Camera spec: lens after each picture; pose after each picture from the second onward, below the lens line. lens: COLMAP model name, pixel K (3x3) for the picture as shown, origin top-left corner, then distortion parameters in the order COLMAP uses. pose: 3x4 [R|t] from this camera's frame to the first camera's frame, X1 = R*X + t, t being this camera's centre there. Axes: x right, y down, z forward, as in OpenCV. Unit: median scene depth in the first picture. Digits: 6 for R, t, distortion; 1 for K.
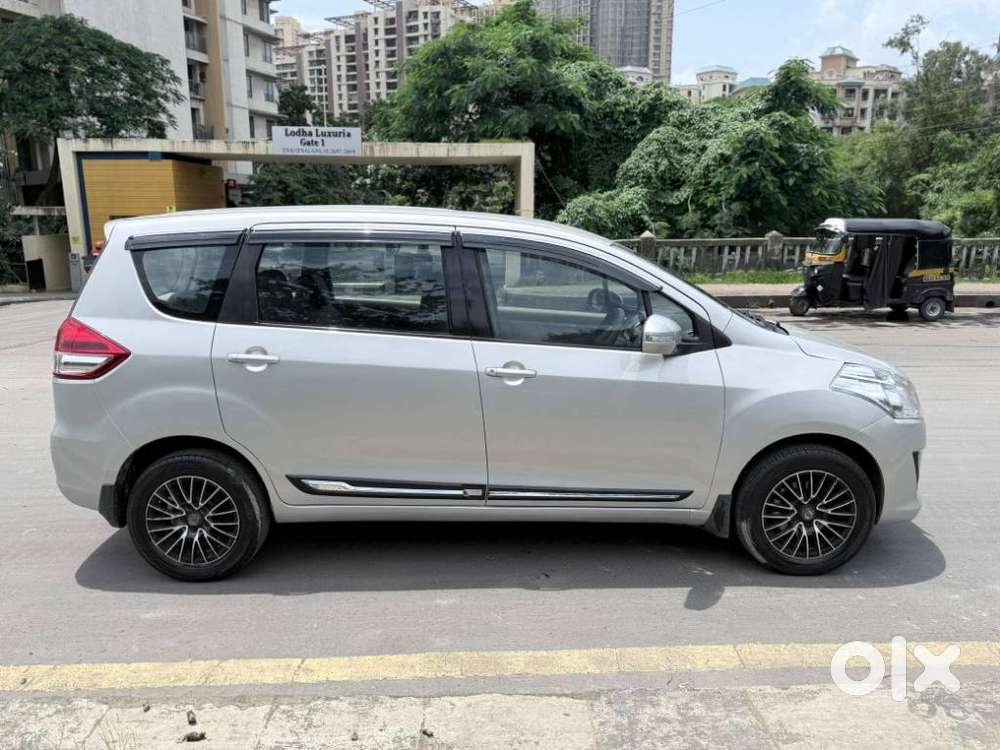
lens RADIAL K [[749.9, 0, 500.6], [0, 749.9, 376.8], [0, 0, 1]] dist [0.013603, -0.021384]
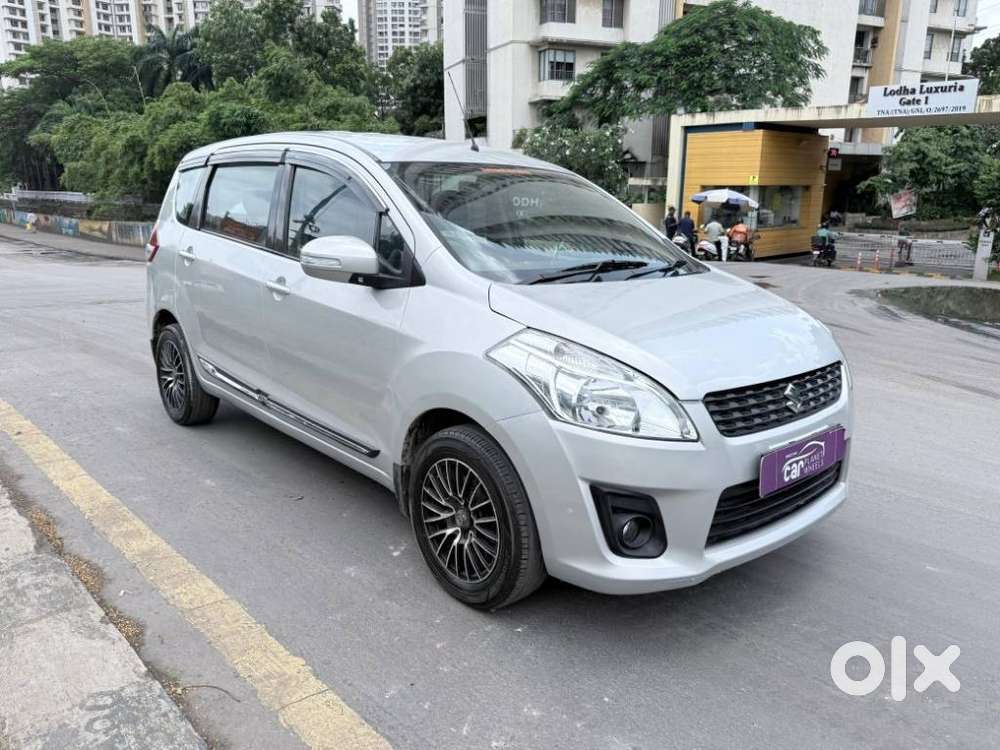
lens RADIAL K [[749.9, 0, 500.7], [0, 749.9, 376.9], [0, 0, 1]] dist [0.013603, -0.021384]
pose [[0.665604, 0.185834, -0.722798, 0.122305], [-0.164715, 0.981199, 0.100589, -0.004899], [0.727901, 0.052103, 0.683699, 0.066076]]
